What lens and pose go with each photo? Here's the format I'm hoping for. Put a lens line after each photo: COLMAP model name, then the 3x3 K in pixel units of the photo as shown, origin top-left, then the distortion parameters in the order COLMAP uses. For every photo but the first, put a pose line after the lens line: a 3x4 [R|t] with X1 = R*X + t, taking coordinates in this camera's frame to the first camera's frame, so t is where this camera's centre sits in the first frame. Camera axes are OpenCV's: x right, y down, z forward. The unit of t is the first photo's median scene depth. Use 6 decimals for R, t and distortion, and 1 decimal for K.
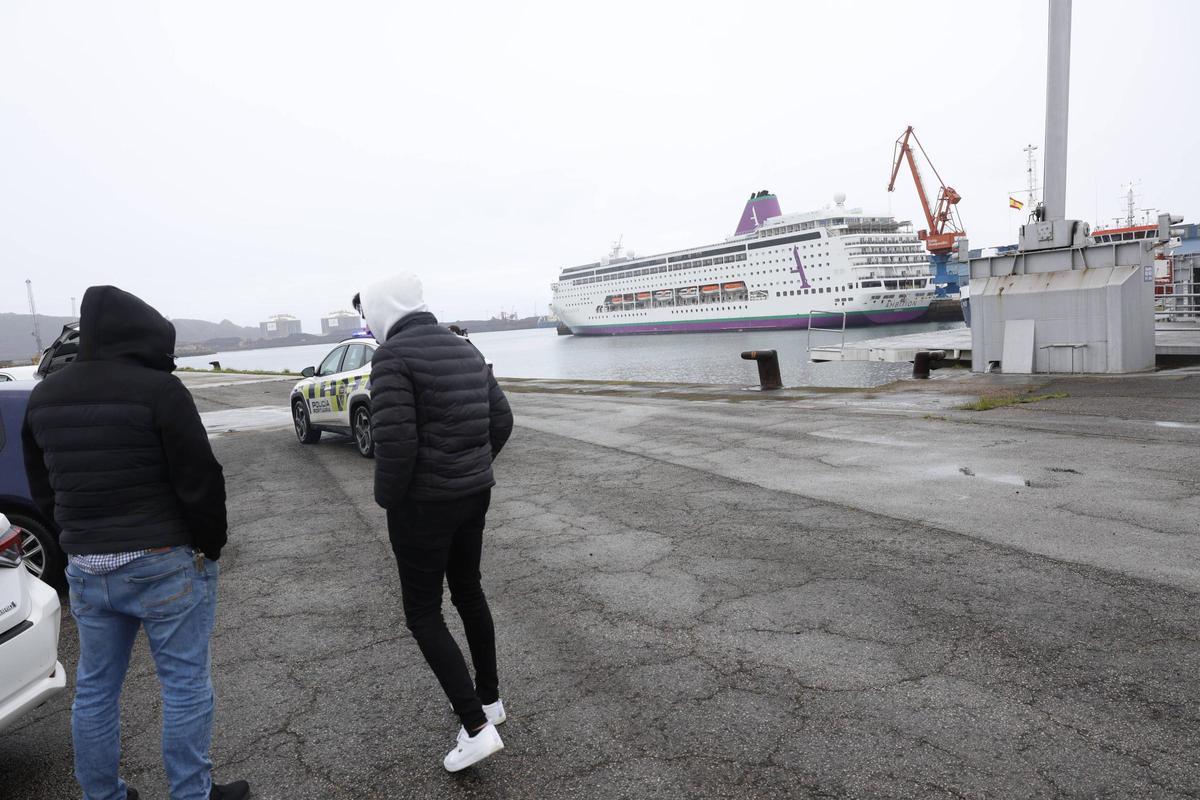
lens RADIAL K [[935.9, 0, 581.7], [0, 935.9, 410.0], [0, 0, 1]] dist [-0.000743, 0.000593]
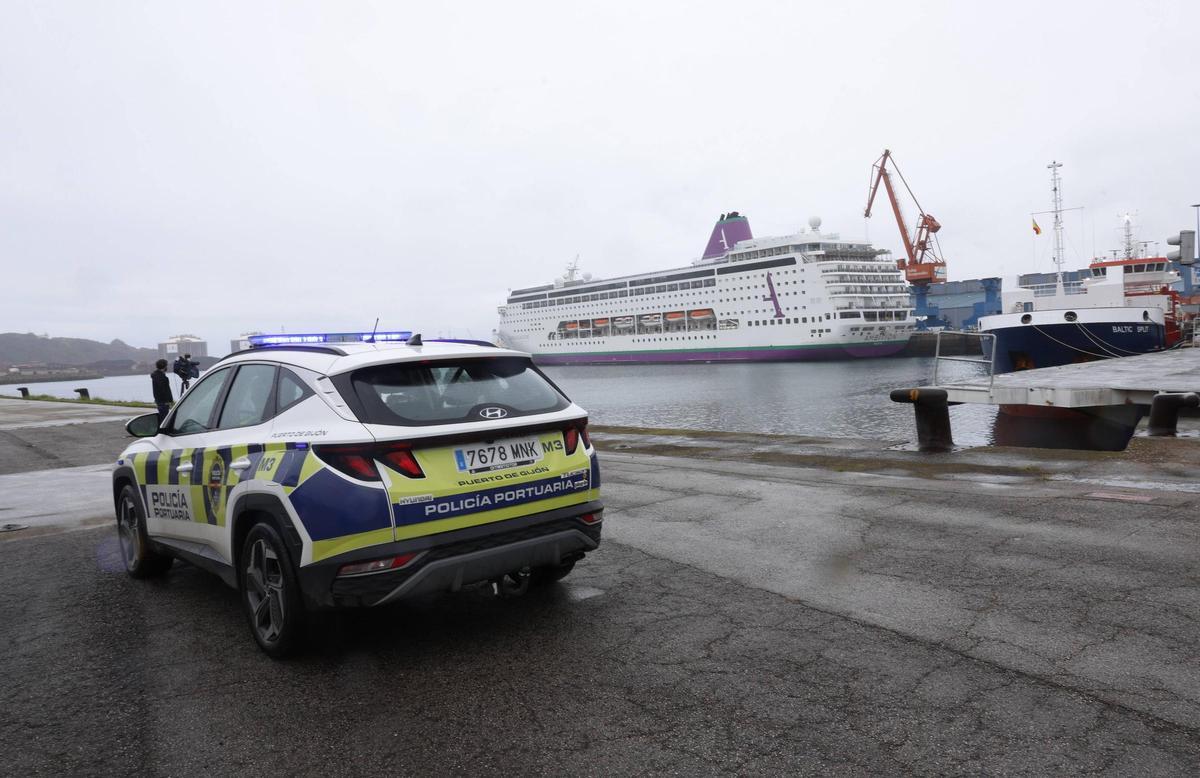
lens RADIAL K [[969.1, 0, 633.2], [0, 969.1, 387.8], [0, 0, 1]] dist [0.004414, 0.002515]
pose [[0.992633, 0.015007, 0.120231, -0.017175], [-0.008100, 0.998299, -0.057729, -0.004990], [-0.120893, 0.056330, 0.991066, 0.075416]]
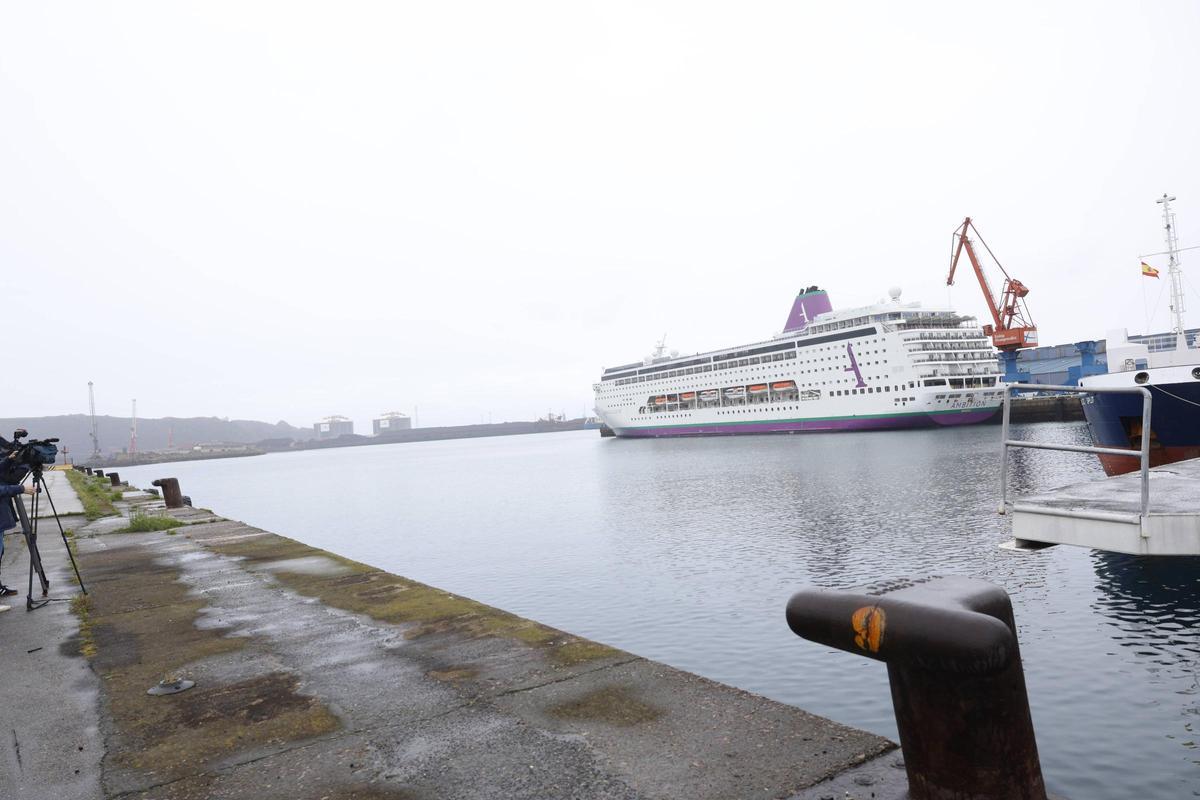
lens RADIAL K [[840.7, 0, 609.1], [0, 840.7, 389.3], [0, 0, 1]] dist [-0.001047, -0.000991]
pose [[0.998775, -0.000026, -0.049482, 0.031338], [-0.006650, 0.990859, -0.134739, -0.014678], [0.049033, 0.134903, 0.989645, 0.166052]]
